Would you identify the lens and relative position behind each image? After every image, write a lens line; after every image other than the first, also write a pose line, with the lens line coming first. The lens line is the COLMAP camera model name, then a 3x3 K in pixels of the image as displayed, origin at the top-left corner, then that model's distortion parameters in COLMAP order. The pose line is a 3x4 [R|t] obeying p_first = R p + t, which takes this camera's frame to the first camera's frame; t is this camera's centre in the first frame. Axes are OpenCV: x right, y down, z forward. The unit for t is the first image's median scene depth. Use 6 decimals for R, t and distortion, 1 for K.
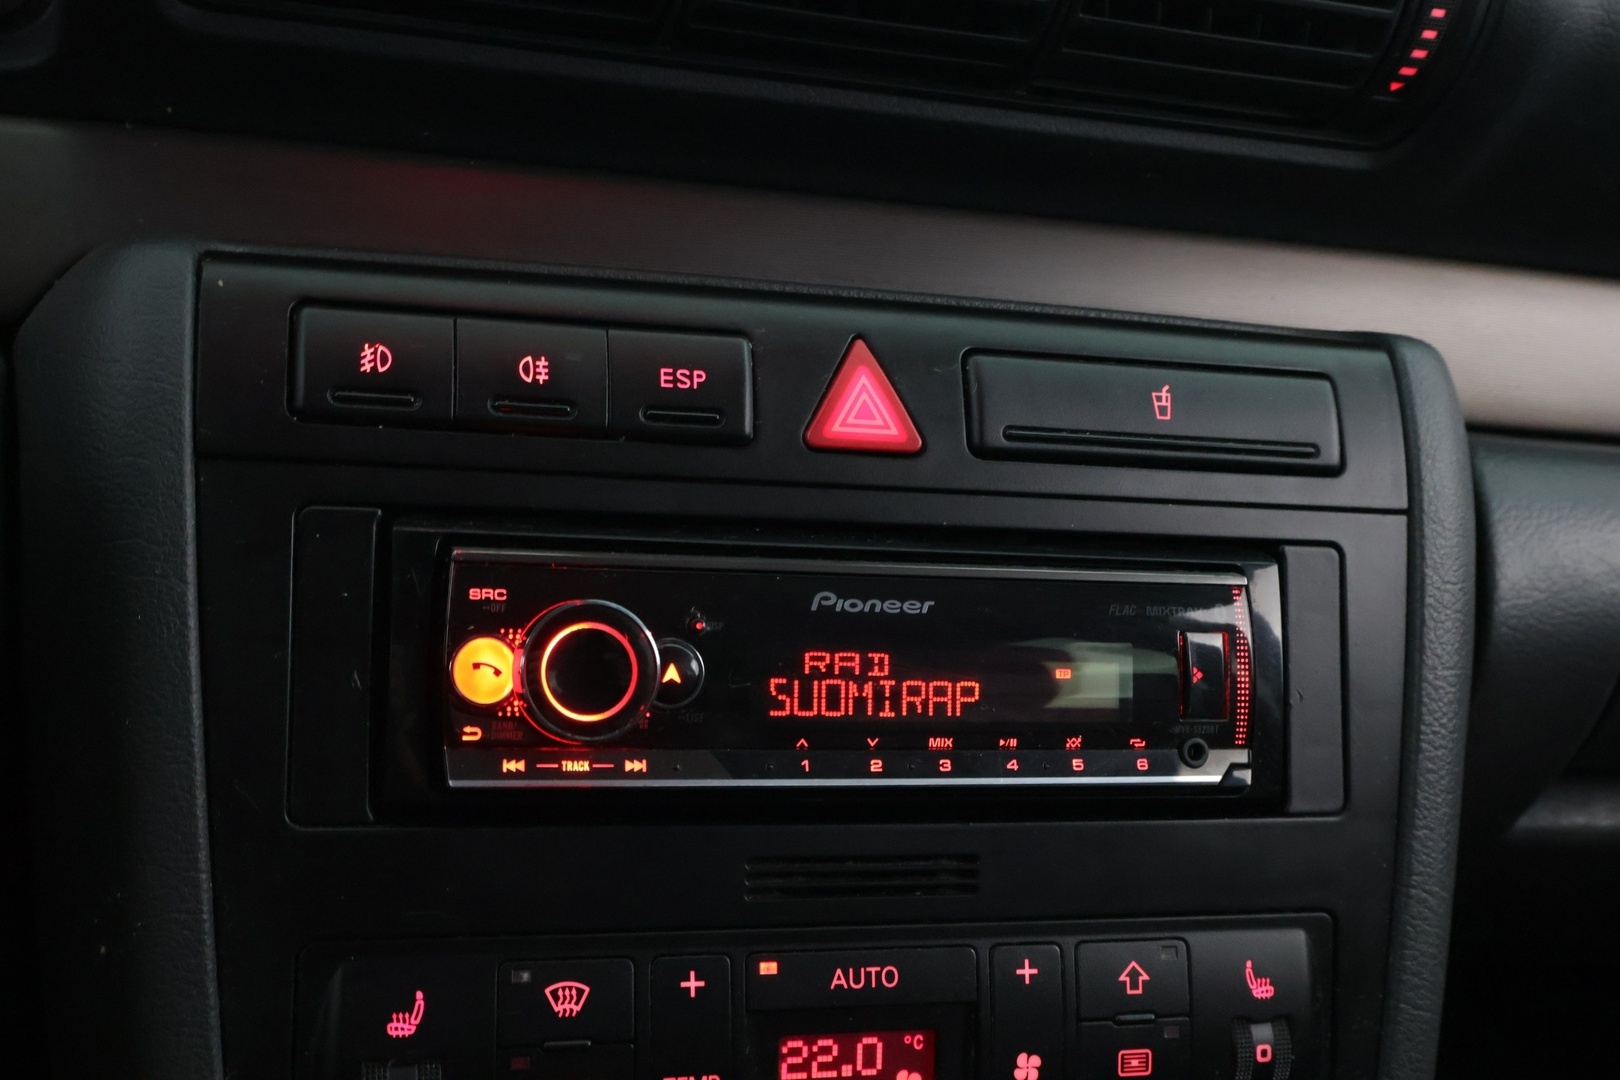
lens RADIAL K [[1841.1, 0, 820.5], [0, 1841.1, 544.4], [0, 0, 1]] dist [-0.009299, 0.000000]
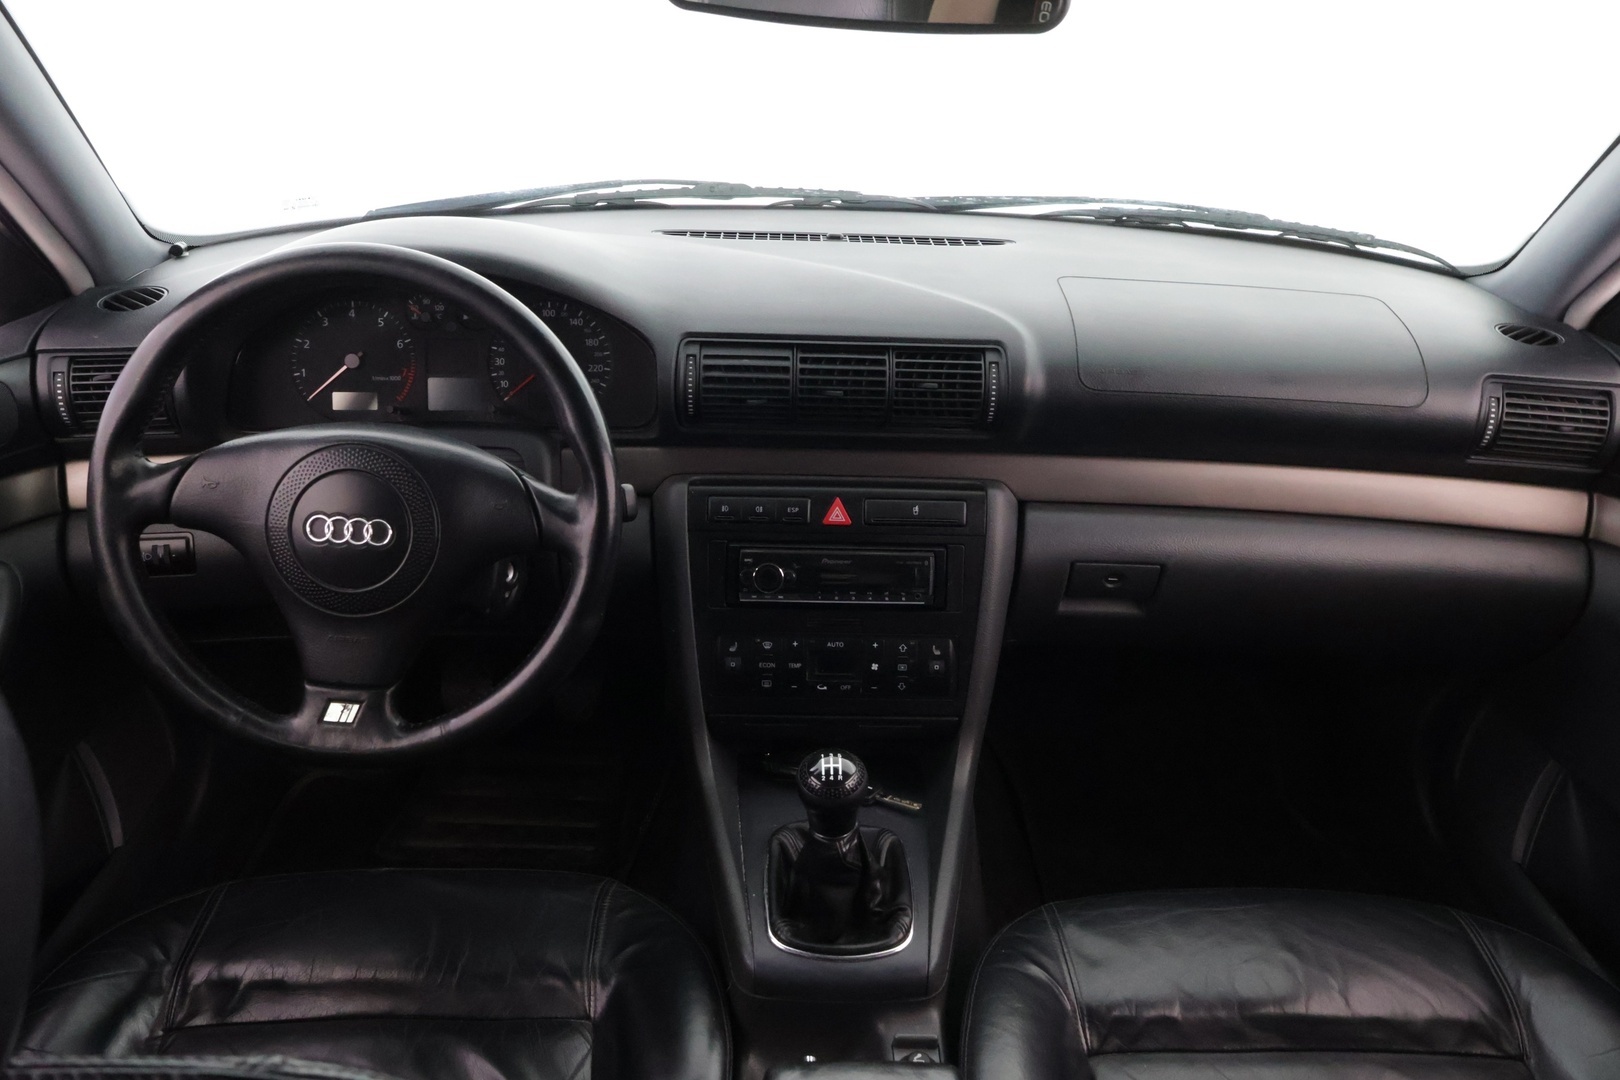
lens RADIAL K [[1315.5, 0, 804.3], [0, 1315.5, 533.2], [0, 0, 1]] dist [-0.012047, 0.006734]
pose [[0.957055, 0.039322, -0.287227, 0.846886], [0.015391, 0.982470, 0.185784, -0.612797], [0.289498, -0.182226, 0.939673, -1.933369]]
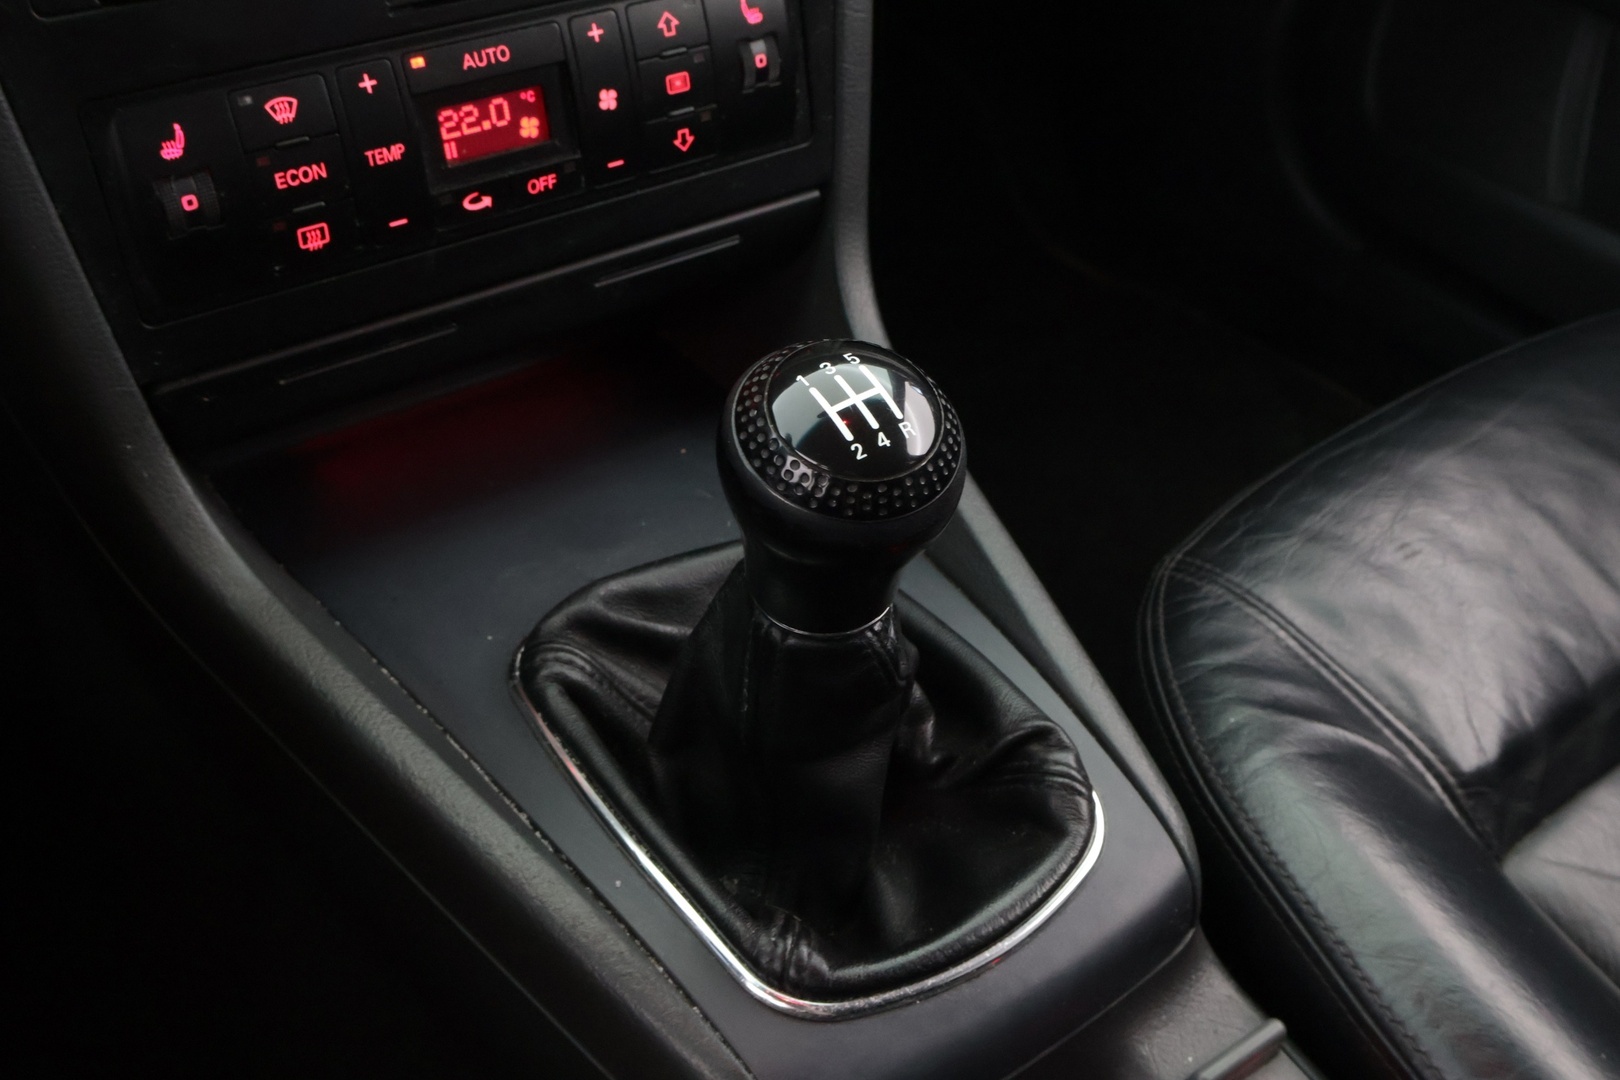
lens RADIAL K [[1654.2, 0, 820.4], [0, 1654.2, 529.1], [0, 0, 1]] dist [0.018629, 0.000000]
pose [[0.945827, -0.245519, 0.212442, -0.091972], [0.109997, 0.857953, 0.501814, -0.064392], [-0.305470, -0.451261, 0.838481, -0.309102]]
